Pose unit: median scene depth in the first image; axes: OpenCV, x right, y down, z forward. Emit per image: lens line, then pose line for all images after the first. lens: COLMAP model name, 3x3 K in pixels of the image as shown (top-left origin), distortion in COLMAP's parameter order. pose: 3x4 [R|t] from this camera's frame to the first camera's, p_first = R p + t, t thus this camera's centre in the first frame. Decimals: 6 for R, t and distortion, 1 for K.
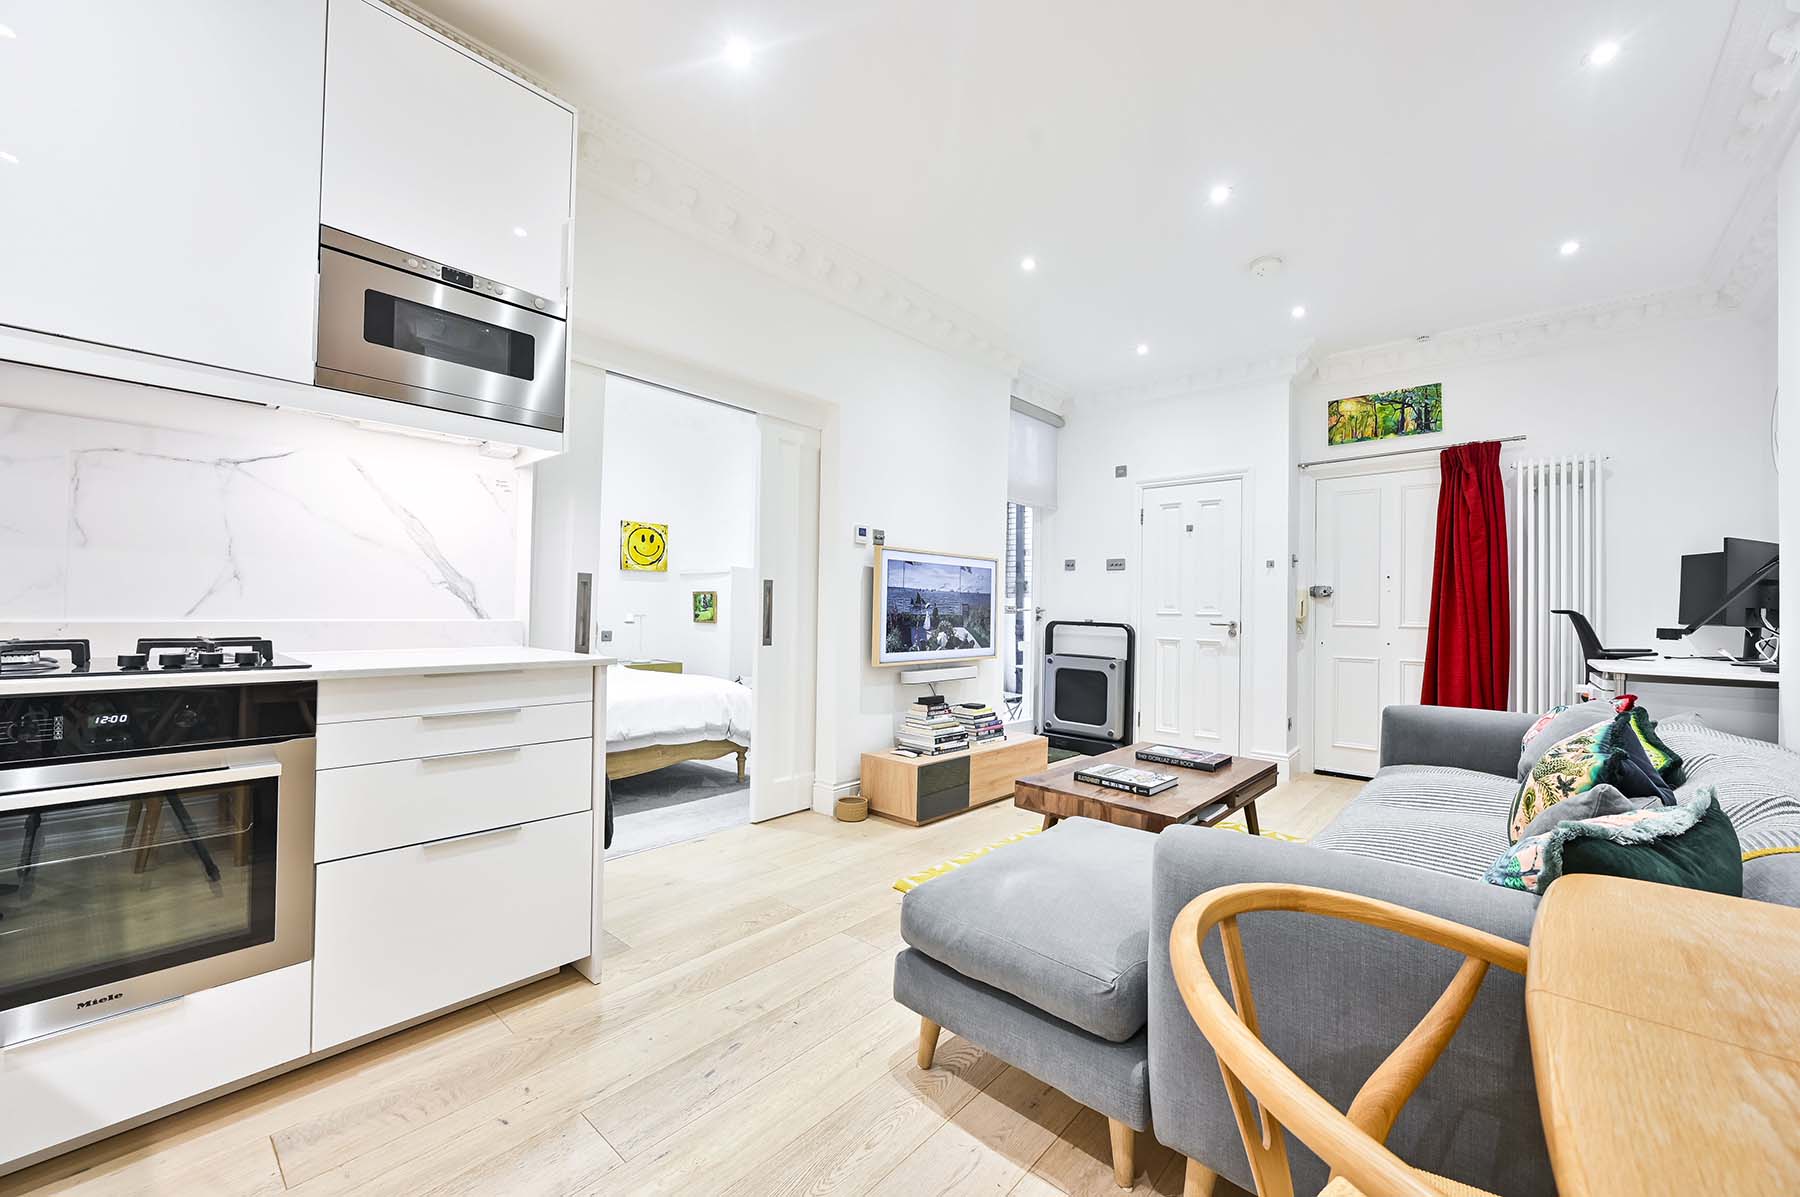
lens RADIAL K [[706.0, 0, 898.0], [0, 706.0, 598.5], [0, 0, 1]] dist [-0.001820, -0.000009]
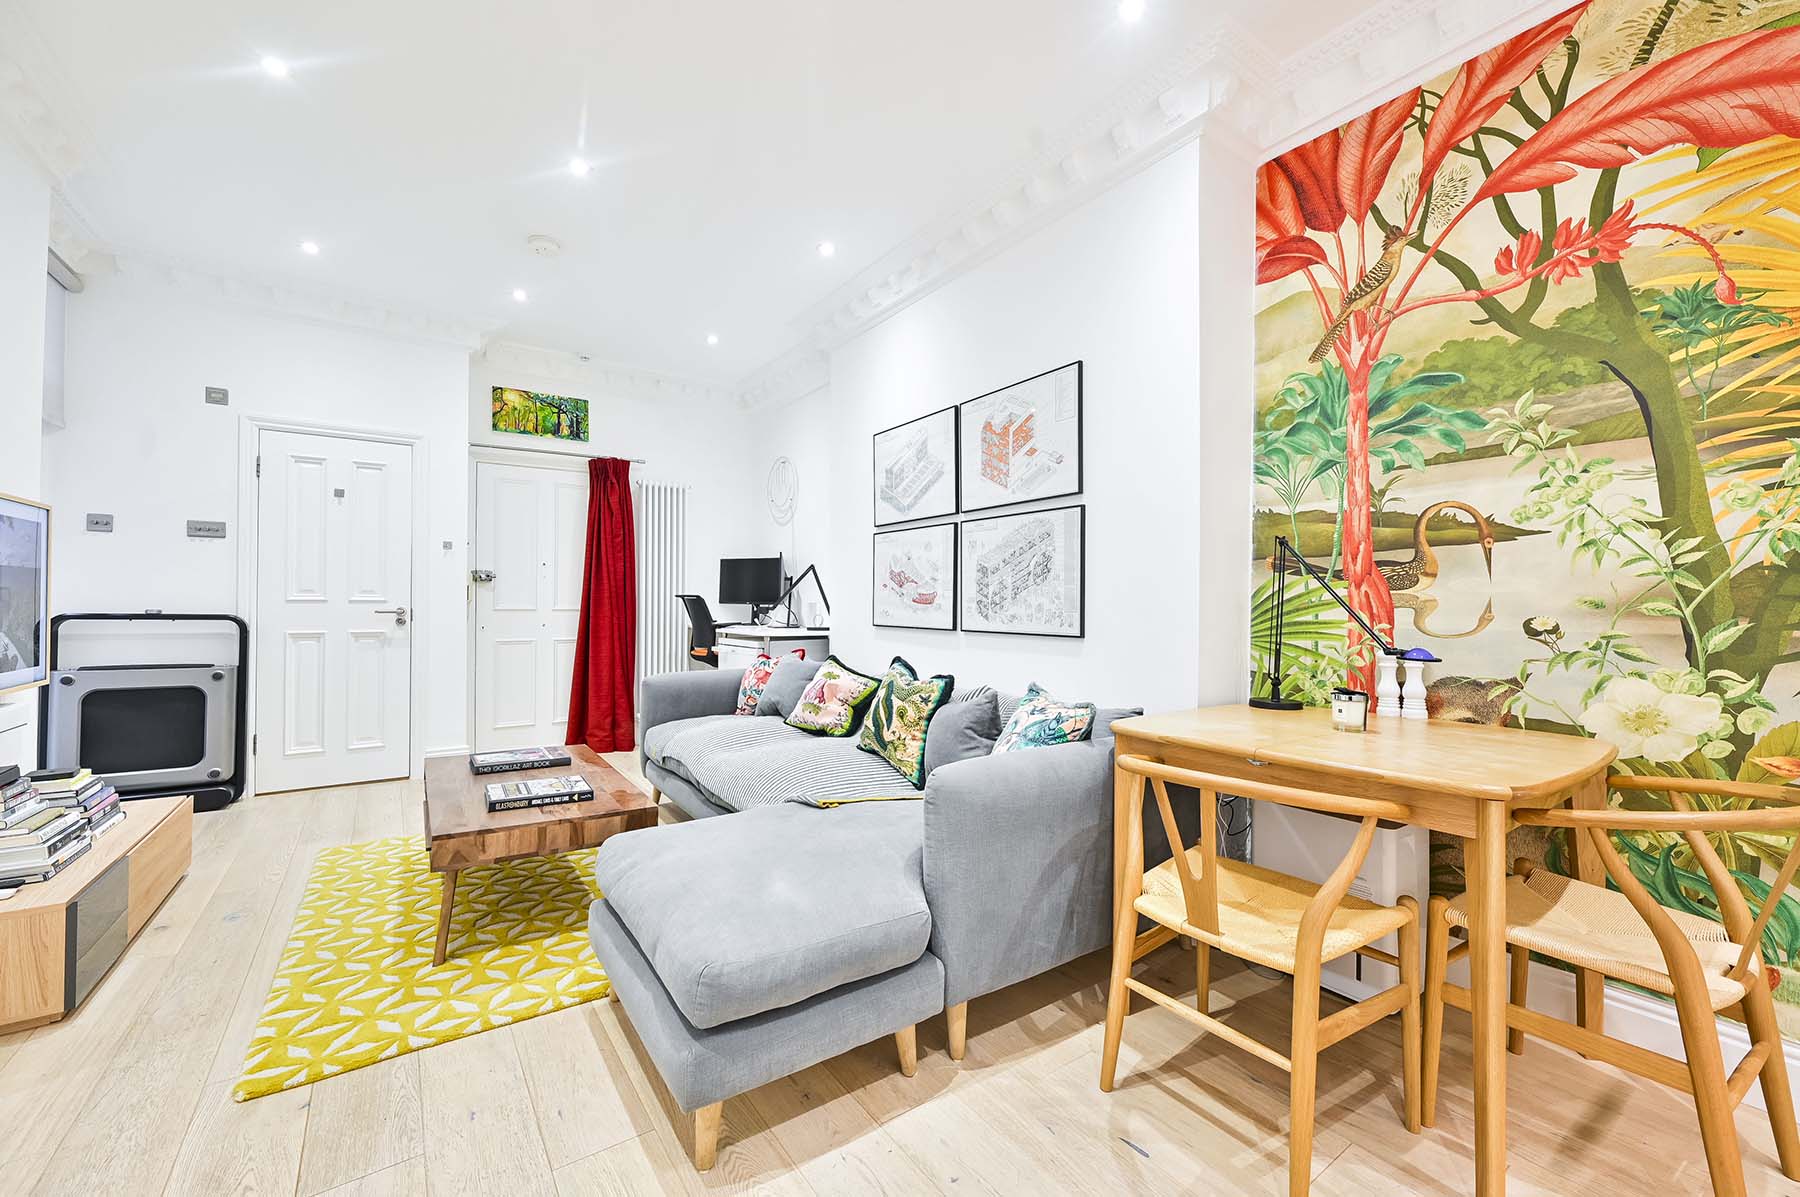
lens RADIAL K [[706.0, 0, 898.0], [0, 706.0, 598.5], [0, 0, 1]] dist [-0.001820, -0.000009]
pose [[0.222665, -0.010367, 0.974840, -0.266221], [-0.018028, 0.999729, 0.014750, -0.003517], [-0.974728, -0.020859, 0.222418, 0.234305]]
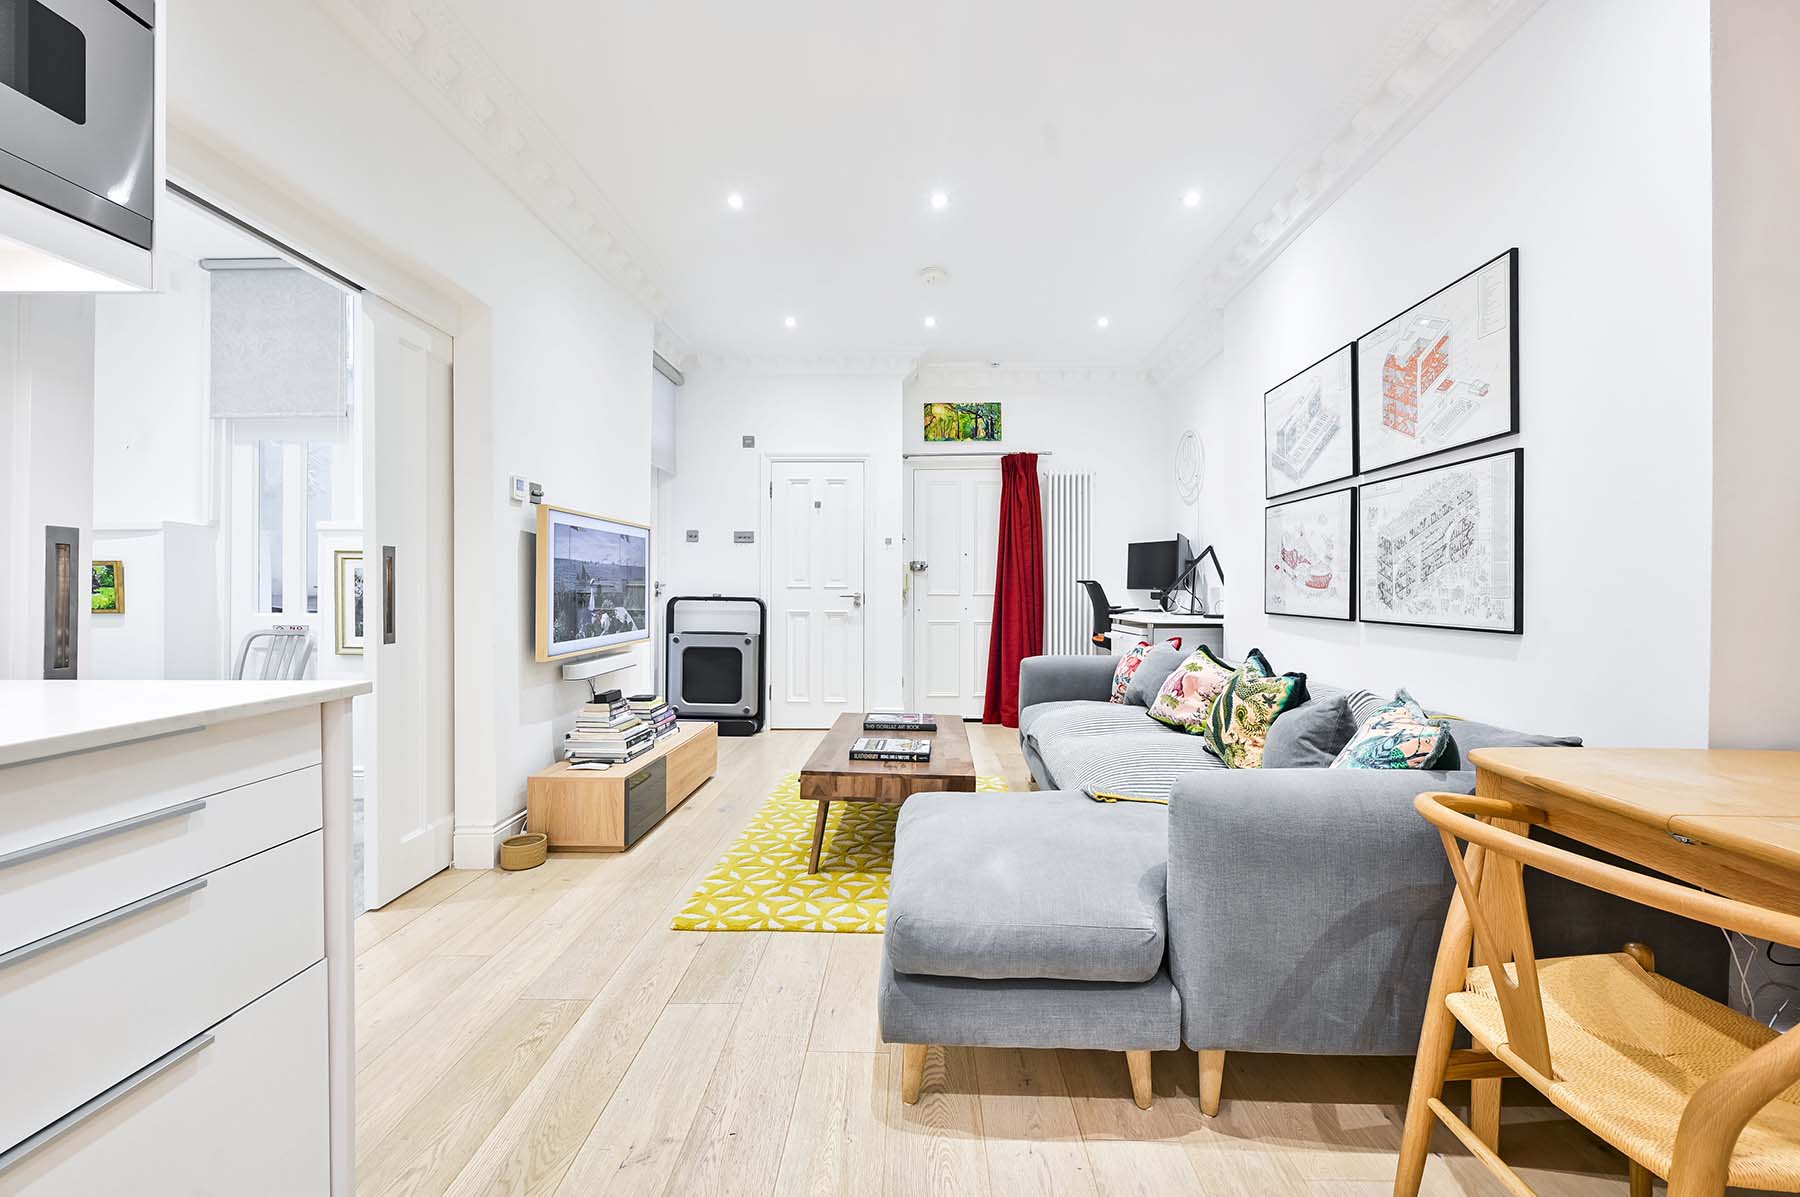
lens RADIAL K [[715.3, 0, 917.5], [0, 715.3, 588.4], [0, 0, 1]] dist [-0.001058, -0.000087]
pose [[0.750520, -0.016585, 0.660640, -0.206346], [-0.000075, 0.999683, 0.025181, -0.002797], [-0.660848, -0.018949, 0.750280, 0.125132]]
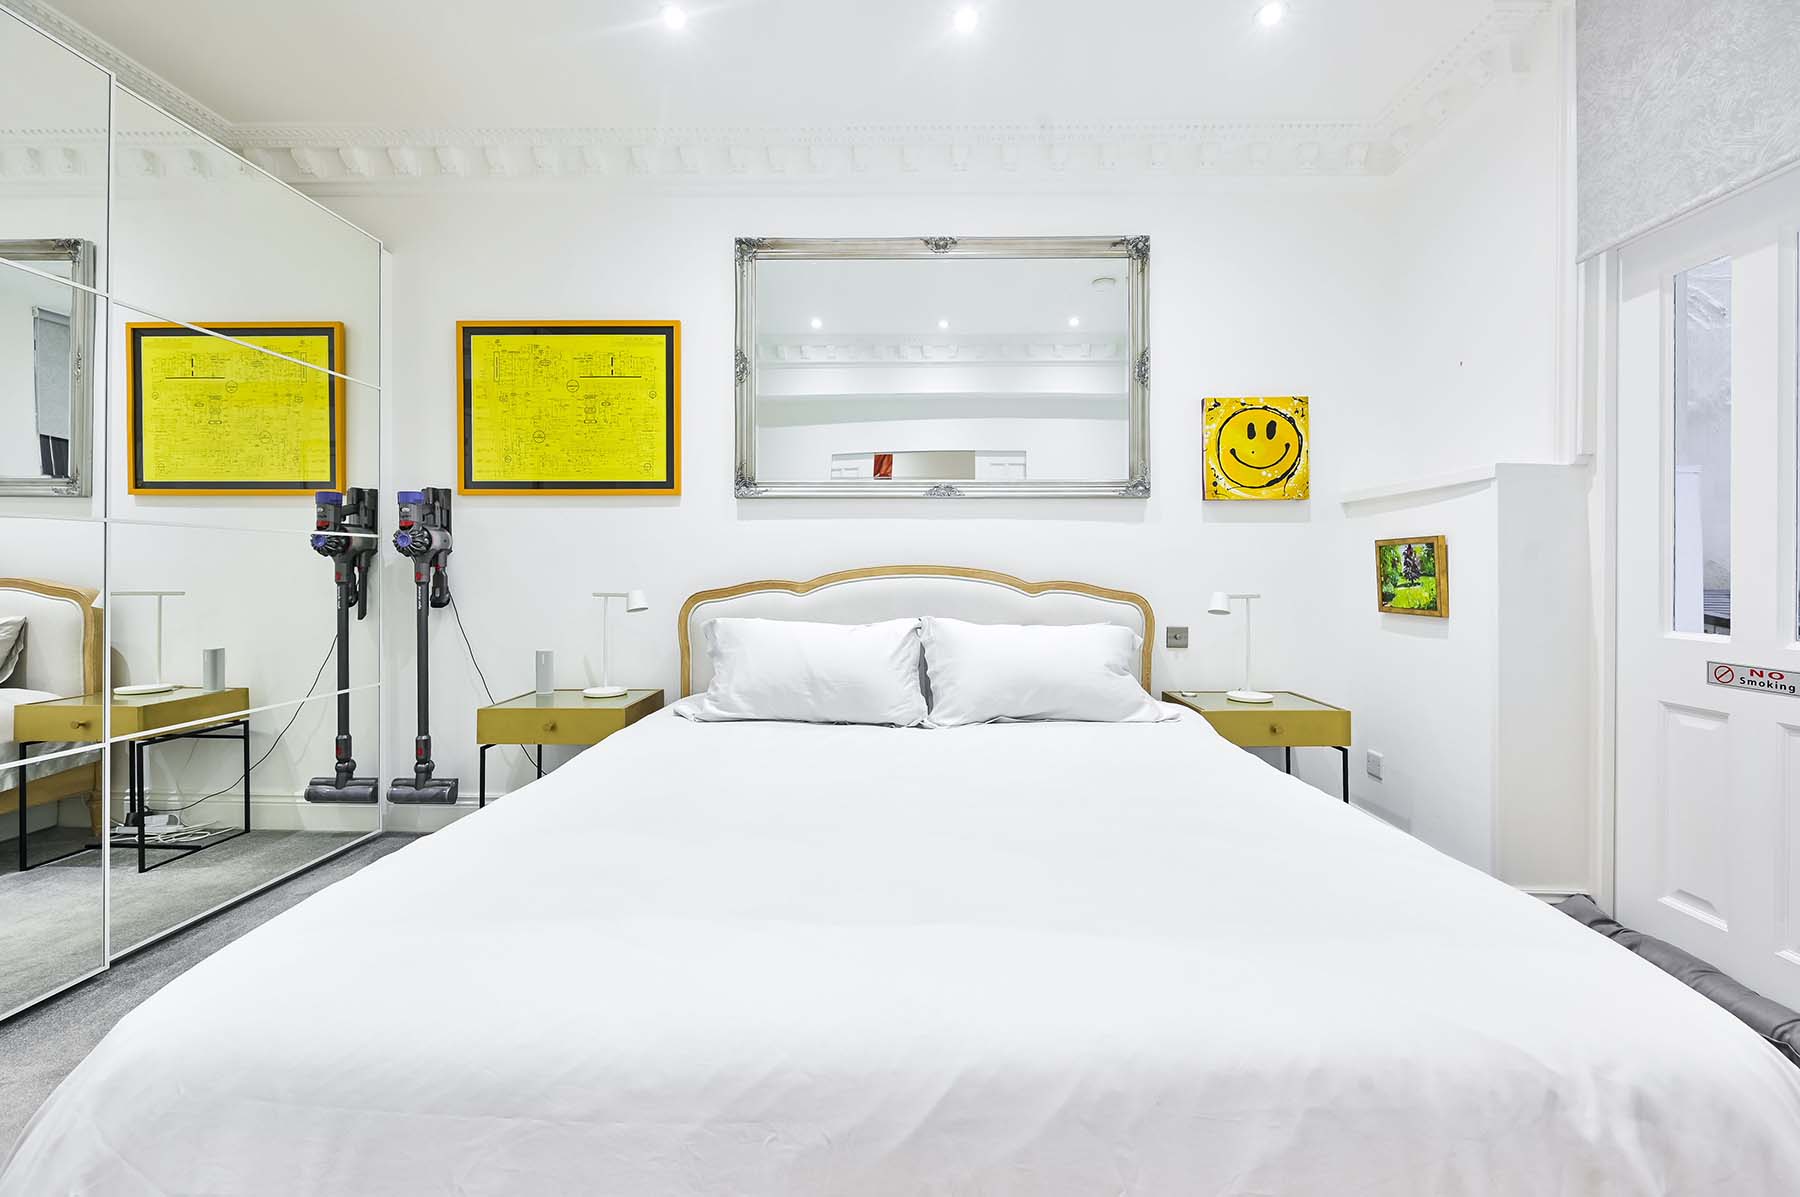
lens RADIAL K [[717.8, 0, 915.0], [0, 717.8, 567.7], [0, 0, 1]] dist [-0.001417, -0.000354]
pose [[0.661459, -0.018036, -0.749764, -0.212984], [0.022575, 0.999737, -0.004133, 0.003426], [0.749641, -0.014192, 0.661692, 0.717546]]
